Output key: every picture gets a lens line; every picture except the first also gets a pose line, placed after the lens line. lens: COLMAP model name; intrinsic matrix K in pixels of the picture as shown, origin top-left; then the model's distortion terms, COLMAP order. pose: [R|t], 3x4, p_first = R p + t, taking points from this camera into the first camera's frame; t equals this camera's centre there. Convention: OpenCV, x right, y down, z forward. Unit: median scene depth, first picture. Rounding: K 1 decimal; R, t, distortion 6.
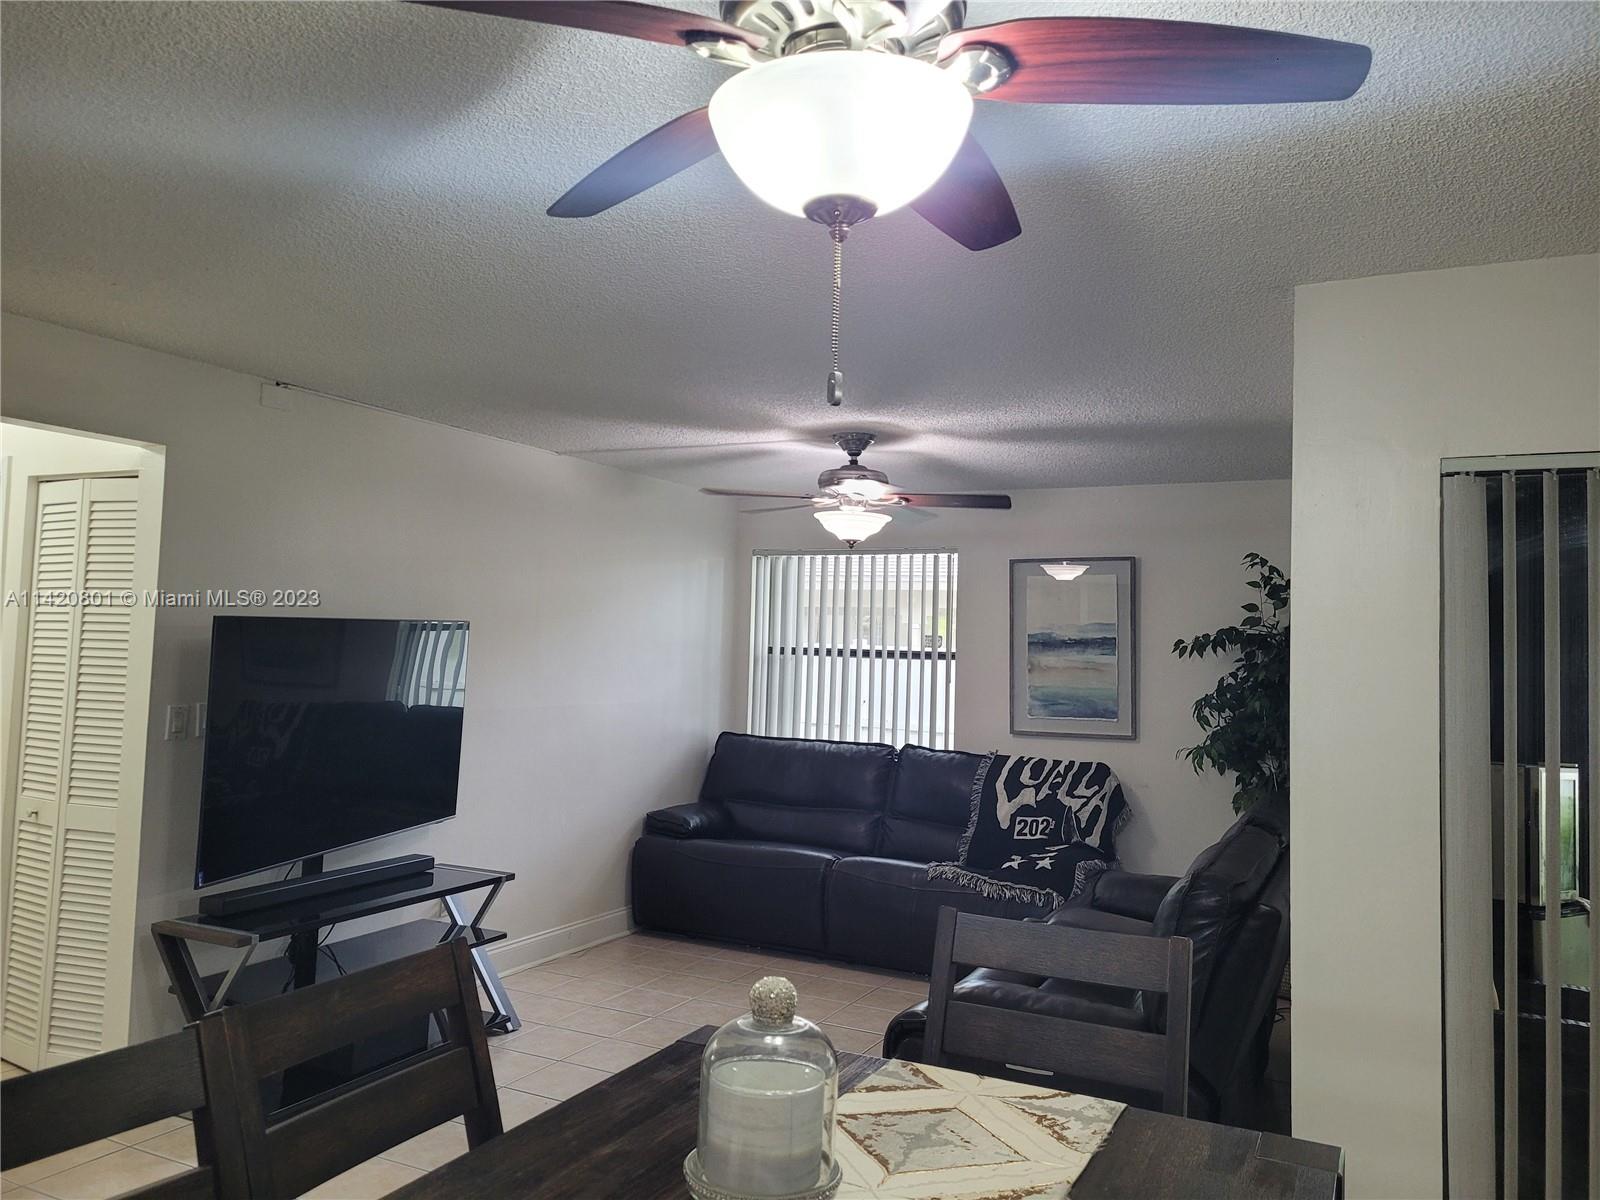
lens RADIAL K [[1202.1, 0, 799.6], [0, 1202.1, 600.4], [0, 0, 1]] dist [0.059344, -0.046773]
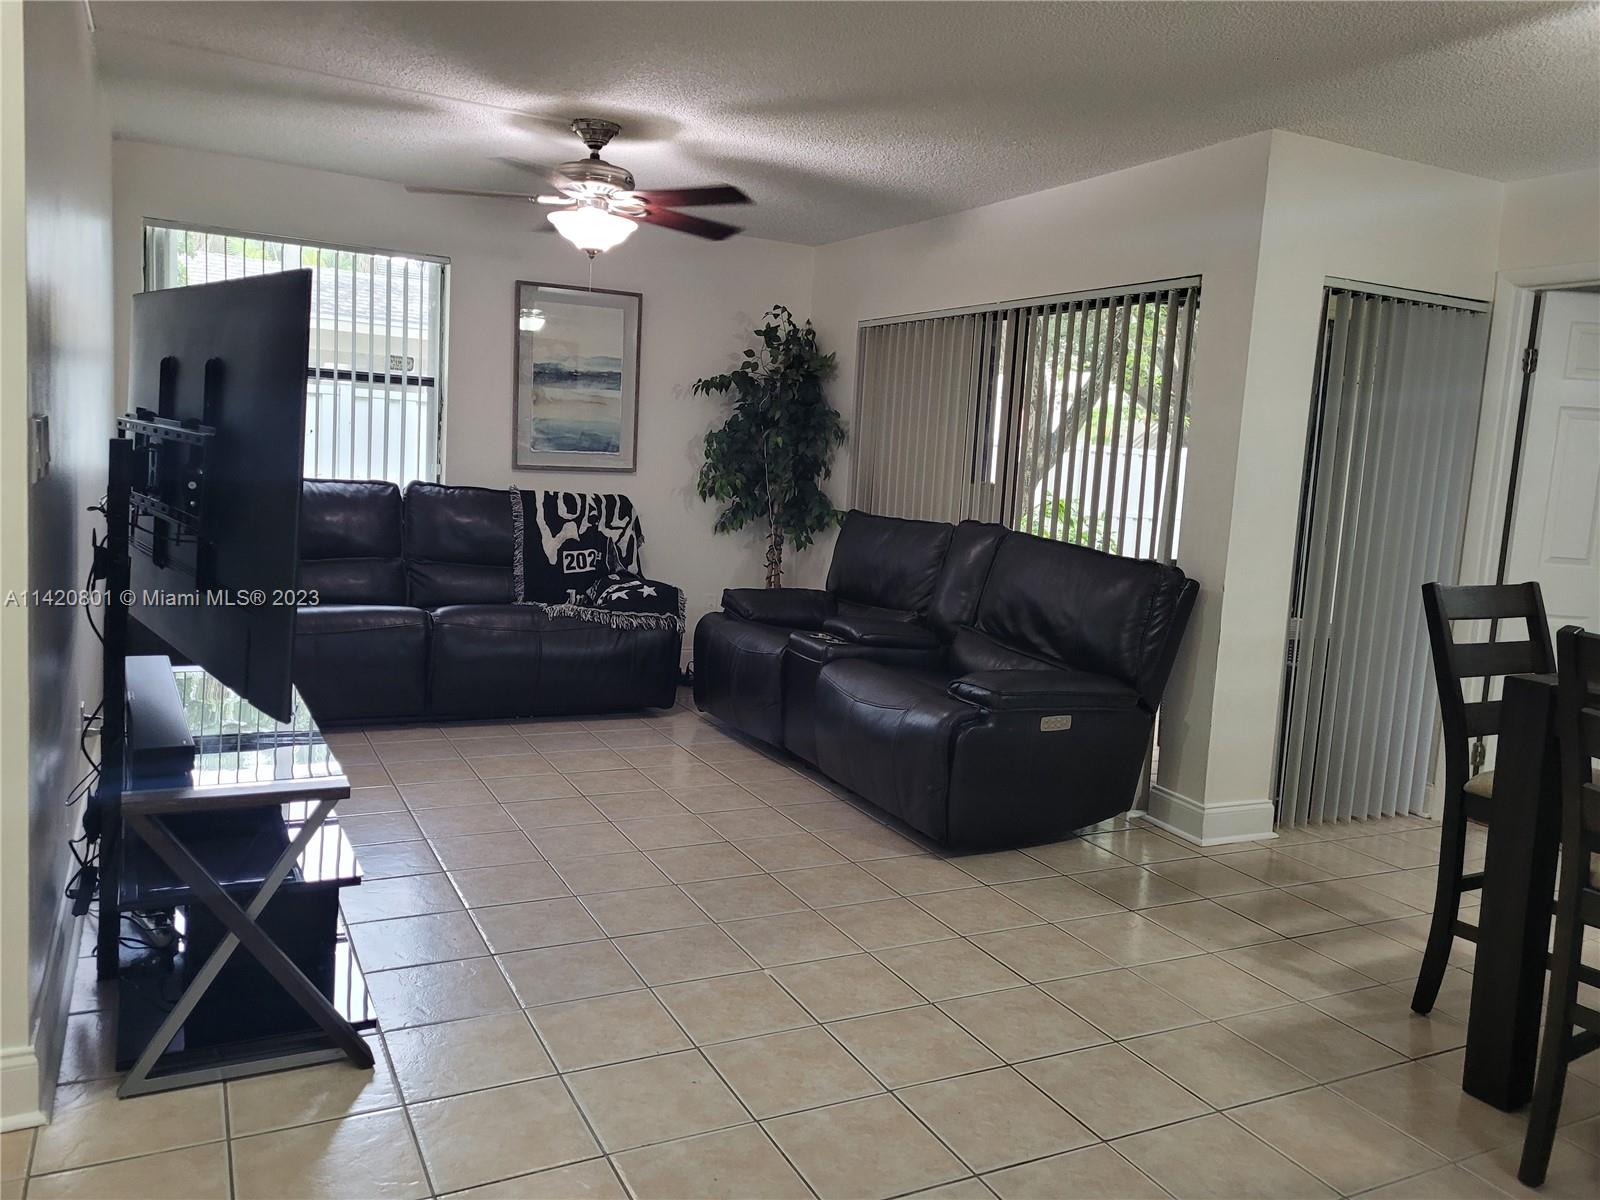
lens RADIAL K [[1202.1, 0, 802.4], [0, 1202.1, 593.7], [0, 0, 1]] dist [0.059344, -0.046773]
pose [[0.616466, -0.090551, 0.782157, -0.476463], [-0.072671, 0.982582, 0.171030, 0.029888], [-0.784021, -0.162274, 0.599148, 0.246645]]
